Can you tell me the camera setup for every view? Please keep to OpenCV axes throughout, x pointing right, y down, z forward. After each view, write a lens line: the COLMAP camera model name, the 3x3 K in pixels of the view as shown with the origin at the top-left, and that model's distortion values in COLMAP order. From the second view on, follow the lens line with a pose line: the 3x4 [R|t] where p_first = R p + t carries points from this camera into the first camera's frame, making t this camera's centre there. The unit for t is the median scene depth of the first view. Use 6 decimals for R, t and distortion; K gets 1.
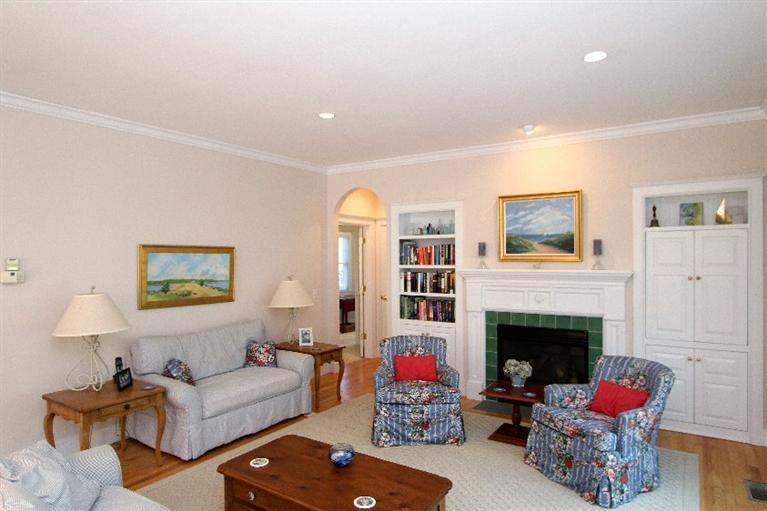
lens RADIAL K [[492.5, 0, 386.1], [0, 492.5, 258.1], [0, 0, 1]] dist [-0.004001, -0.000769]
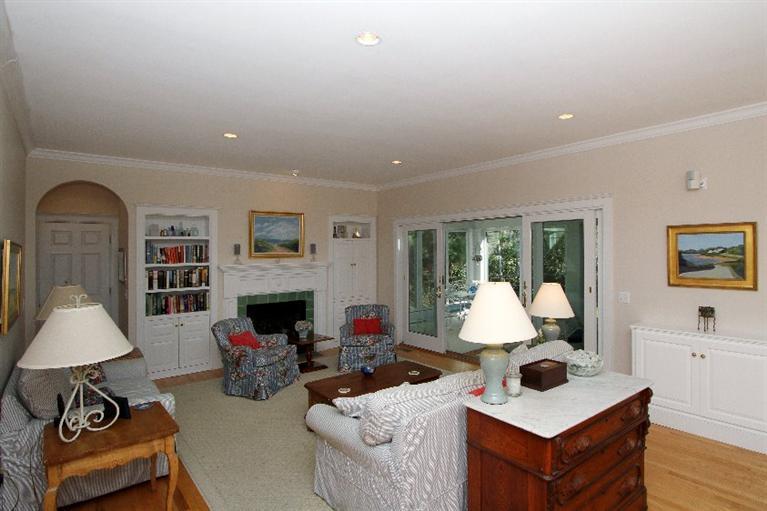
lens RADIAL K [[418.3, 0, 383.9], [0, 418.3, 253.2], [0, 0, 1]] dist [0.000923, 0.000032]
pose [[0.311278, 0.002835, 0.950315, -0.687323], [0.019058, 0.999776, -0.009225, 0.009173], [-0.950128, 0.020983, 0.311154, 0.266714]]
